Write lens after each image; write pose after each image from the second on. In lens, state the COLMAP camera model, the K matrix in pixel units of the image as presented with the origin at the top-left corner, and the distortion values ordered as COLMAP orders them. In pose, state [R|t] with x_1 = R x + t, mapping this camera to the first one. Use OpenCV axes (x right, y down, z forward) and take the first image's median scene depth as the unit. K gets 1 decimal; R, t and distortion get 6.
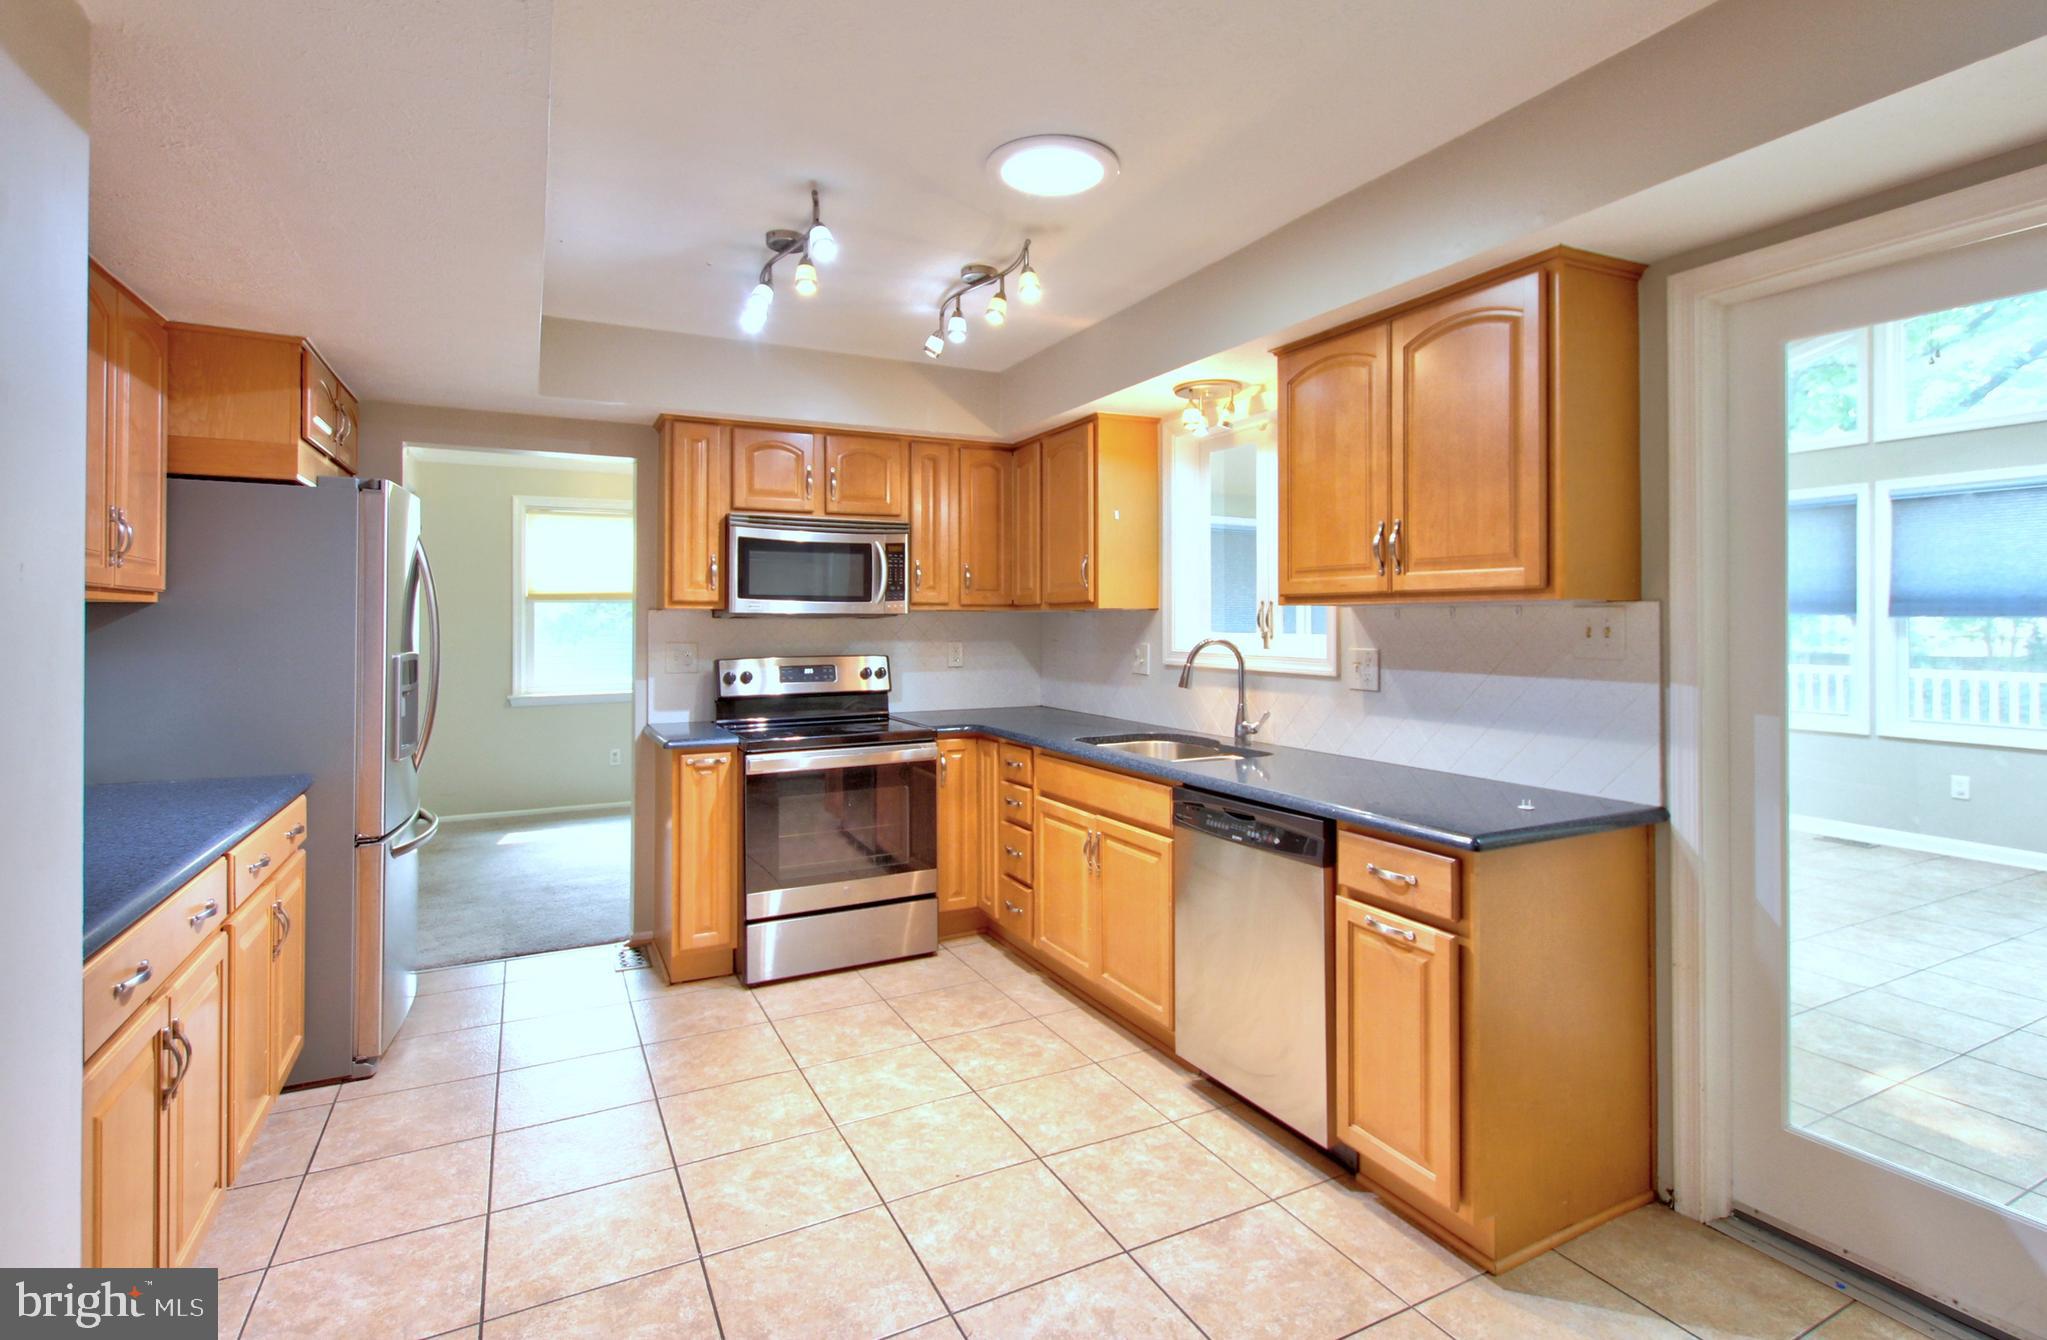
lens RADIAL K [[979.5, 0, 1029.3], [0, 979.5, 615.6], [0, 0, 1]] dist [0.003957, 0.000066]
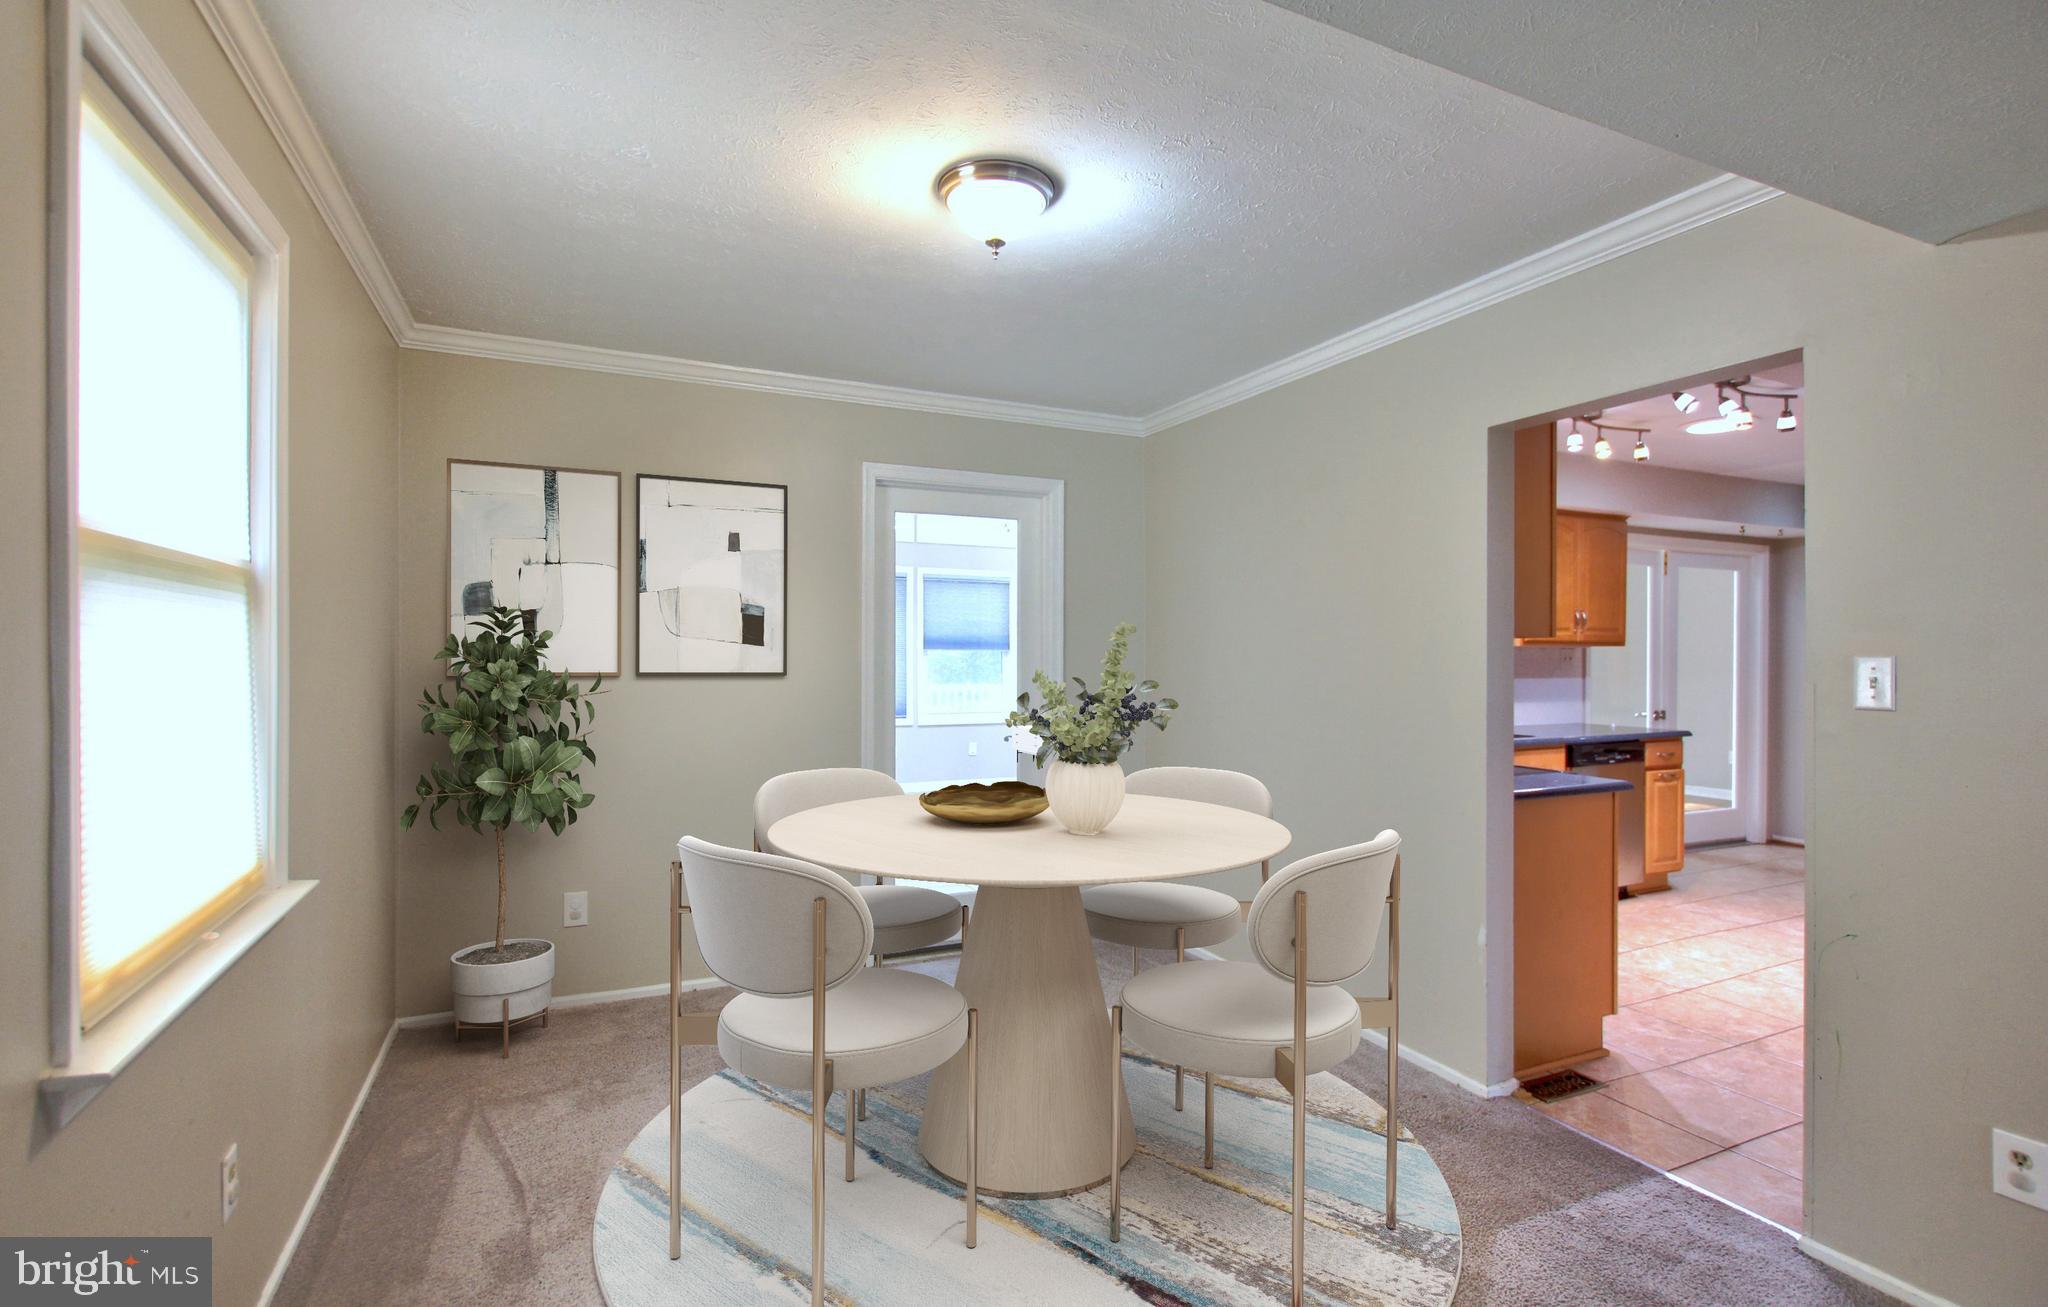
lens RADIAL K [[947.2, 0, 1016.6], [0, 947.2, 655.1], [0, 0, 1]] dist [-0.002822, 0.000027]
pose [[0.030428, -0.000474, 0.999537, -1.545083], [-0.006838, 0.999976, 0.000682, 0.011915], [-0.999514, -0.006855, 0.030424, 1.877470]]
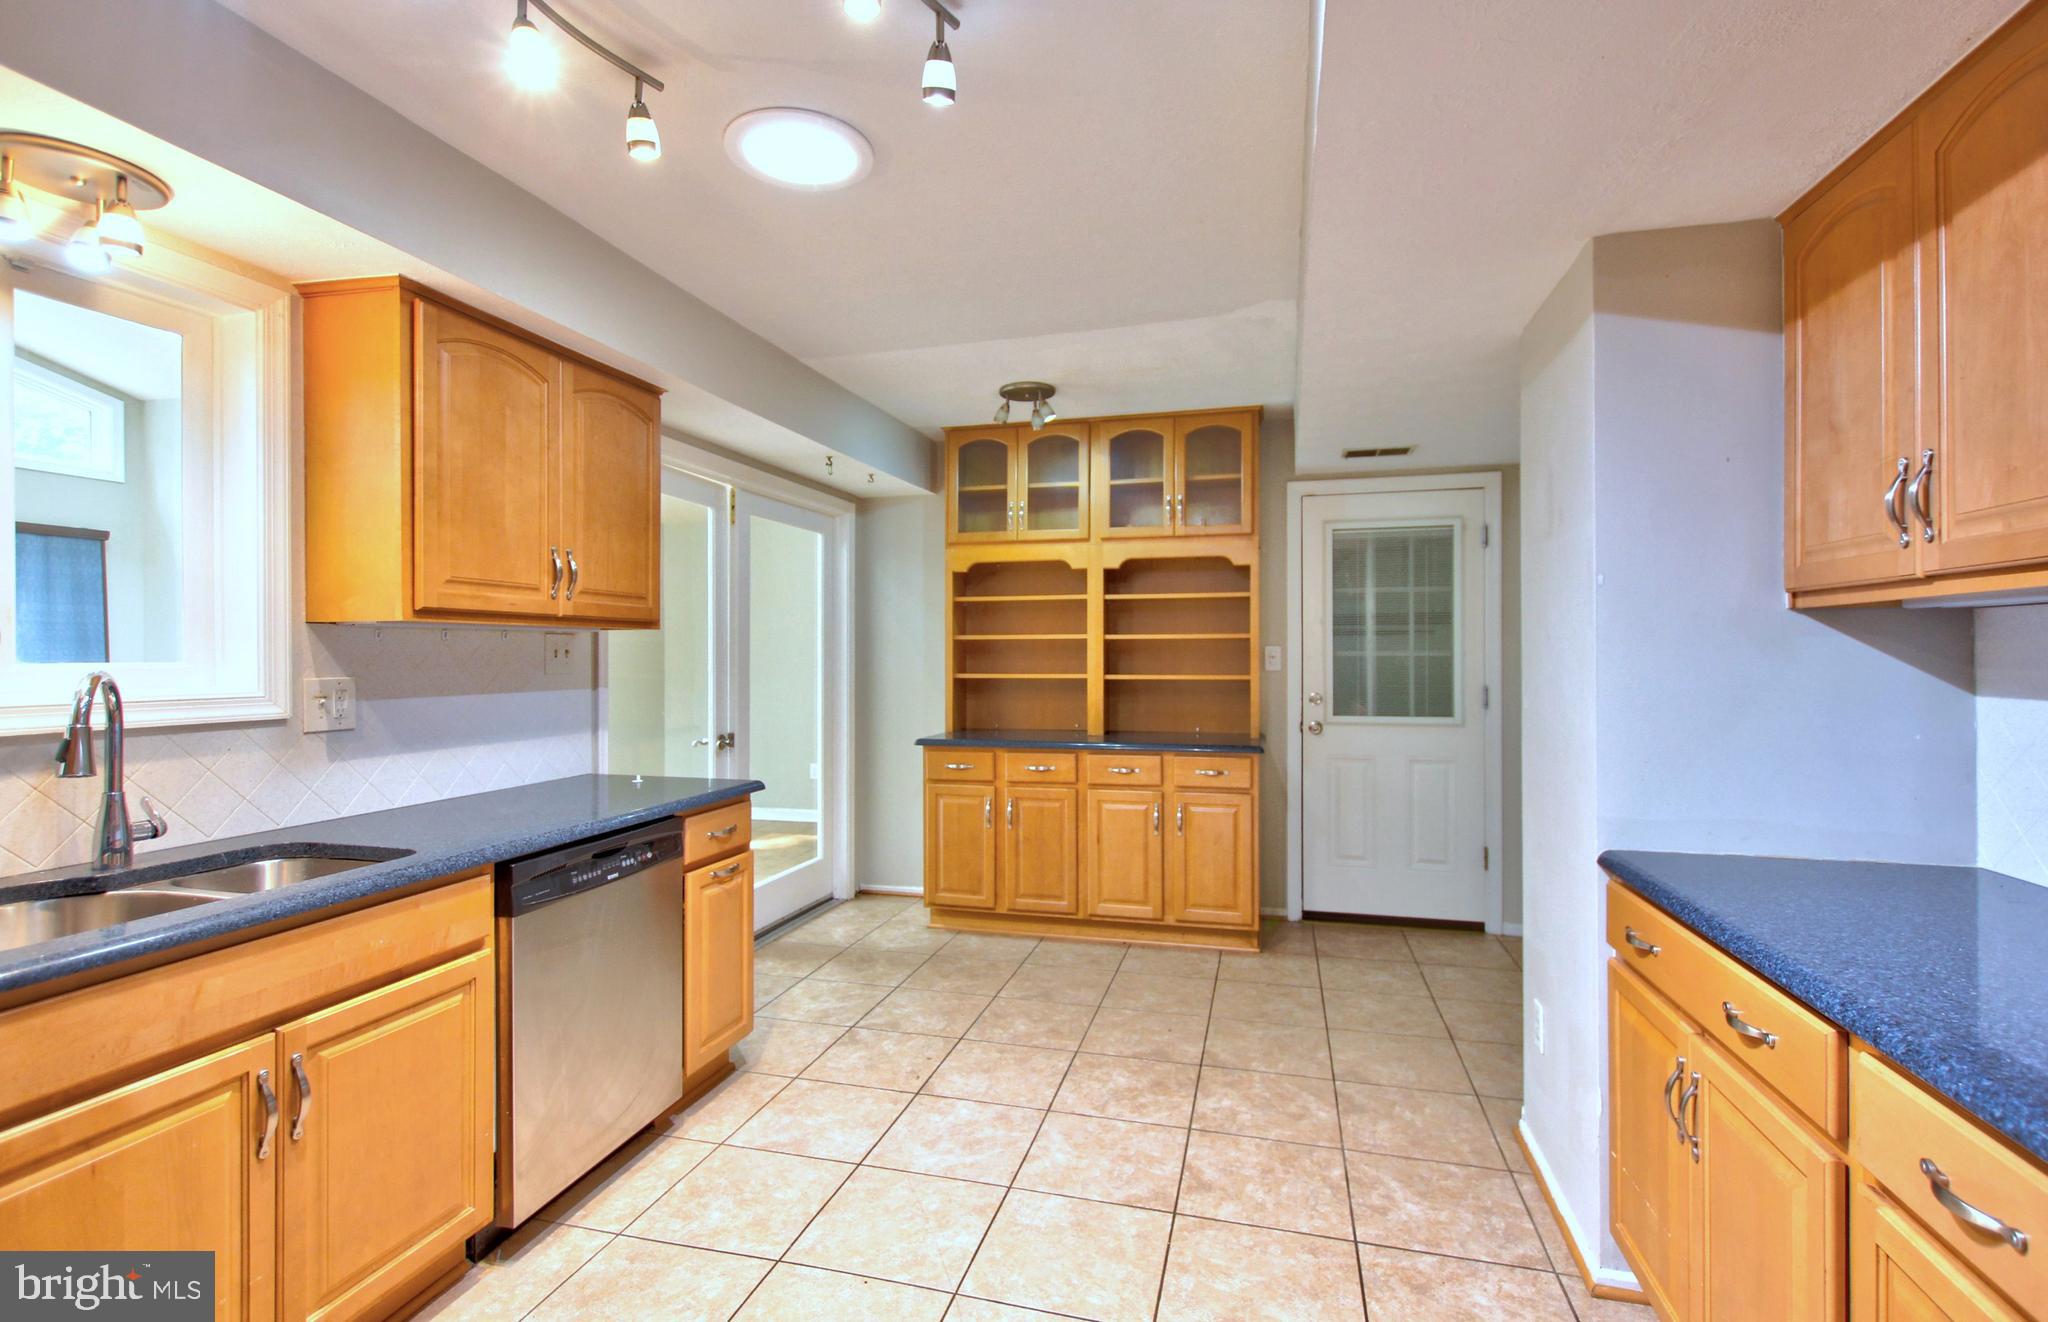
lens RADIAL K [[969.8, 0, 1032.0], [0, 969.8, 658.4], [0, 0, 1]] dist [0.000216, -0.000249]
pose [[-0.748465, -0.000302, 0.663174, -0.593452], [-0.000167, 1.000000, 0.000266, 0.018216], [-0.663174, 0.000088, -0.748465, 1.223029]]
